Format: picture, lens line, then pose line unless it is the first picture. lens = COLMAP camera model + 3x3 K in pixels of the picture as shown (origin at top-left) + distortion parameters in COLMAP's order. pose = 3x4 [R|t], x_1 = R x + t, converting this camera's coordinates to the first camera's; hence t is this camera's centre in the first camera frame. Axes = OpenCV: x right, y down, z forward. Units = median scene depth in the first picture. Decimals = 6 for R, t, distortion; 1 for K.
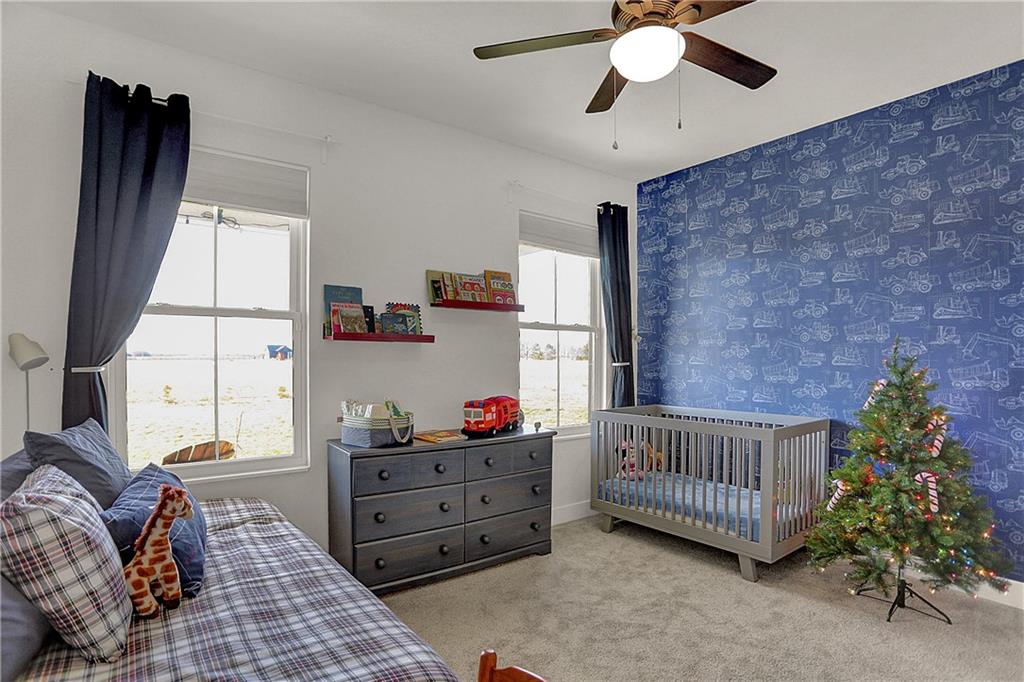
lens RADIAL K [[523.0, 0, 516.5], [0, 523.0, 344.5], [0, 0, 1]] dist [-0.074726, 0.035063]
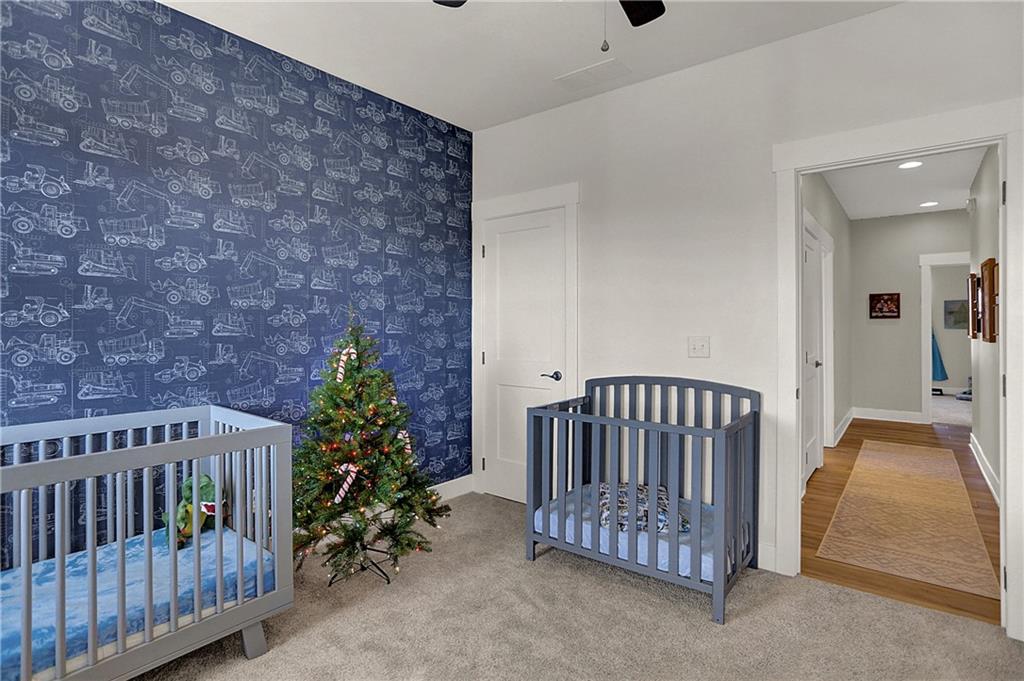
lens RADIAL K [[513.2, 0, 515.0], [0, 513.2, 318.1], [0, 0, 1]] dist [-0.072370, 0.035032]
pose [[-0.250073, 0.015735, 0.968099, -0.239357], [-0.023721, 0.999468, -0.022373, 0.019486], [-0.967936, -0.028559, -0.249567, 0.741072]]
